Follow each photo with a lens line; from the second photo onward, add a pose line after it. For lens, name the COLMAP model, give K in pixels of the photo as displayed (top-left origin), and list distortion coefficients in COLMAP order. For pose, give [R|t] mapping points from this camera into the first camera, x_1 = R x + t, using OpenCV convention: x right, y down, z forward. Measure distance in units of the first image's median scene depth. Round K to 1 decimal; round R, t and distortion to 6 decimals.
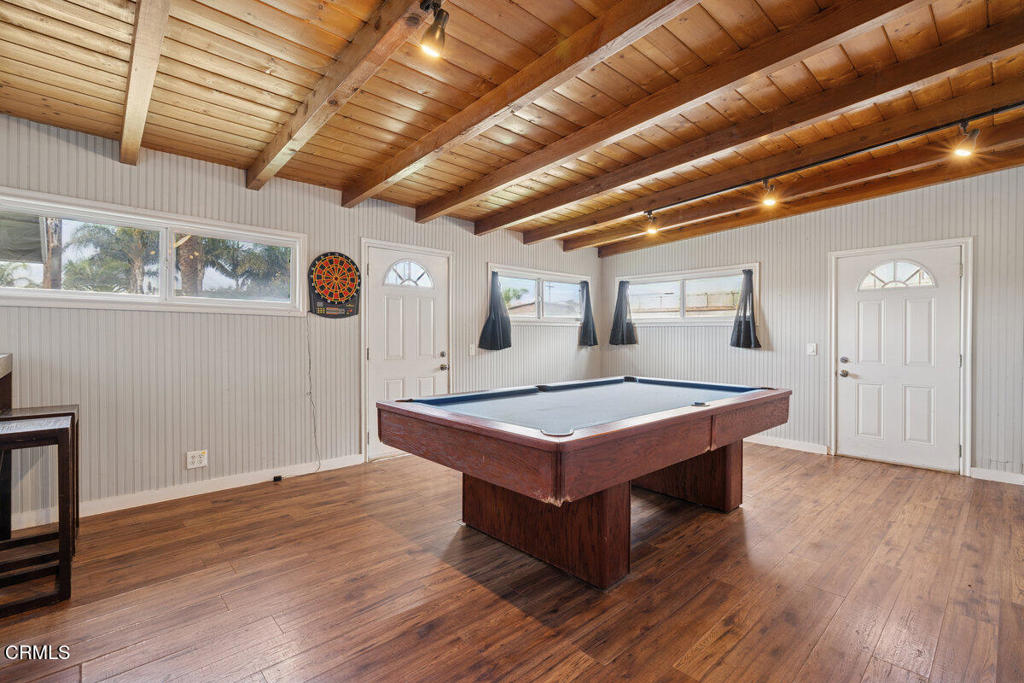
lens RADIAL K [[450.1, 0, 507.3], [0, 450.1, 341.3], [0, 0, 1]] dist [0.003866, 0.000193]
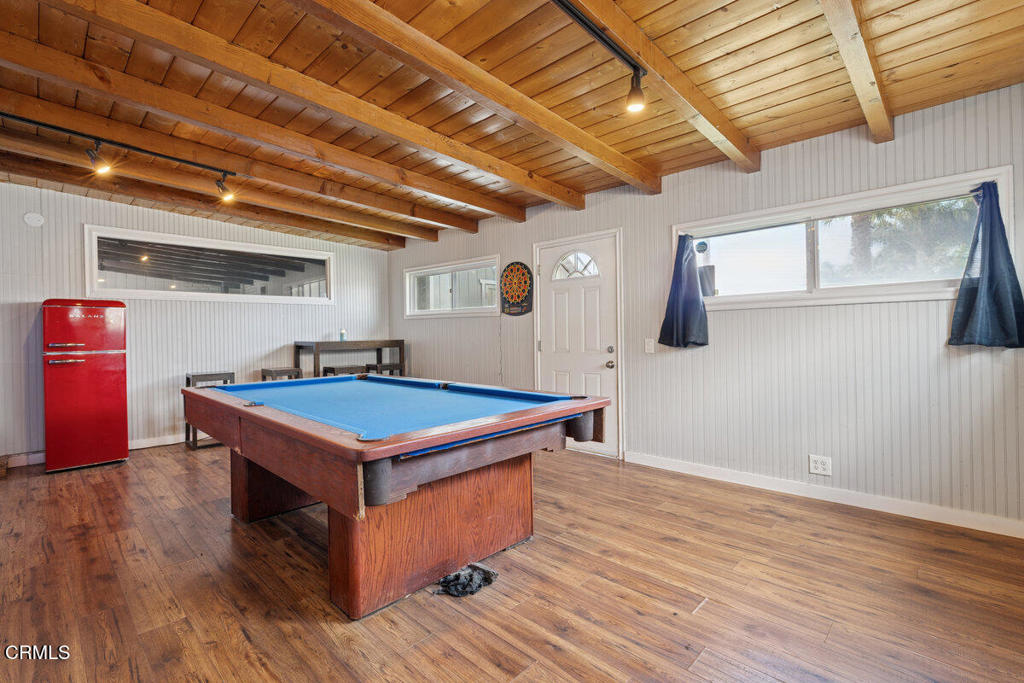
lens RADIAL K [[450.1, 0, 507.1], [0, 450.1, 338.2], [0, 0, 1]] dist [0.003866, 0.000193]
pose [[0.086234, 0.007421, -0.996247, 0.829991], [-0.003674, 0.999968, 0.007131, 0.001387], [0.996268, 0.003045, 0.086258, 0.861375]]
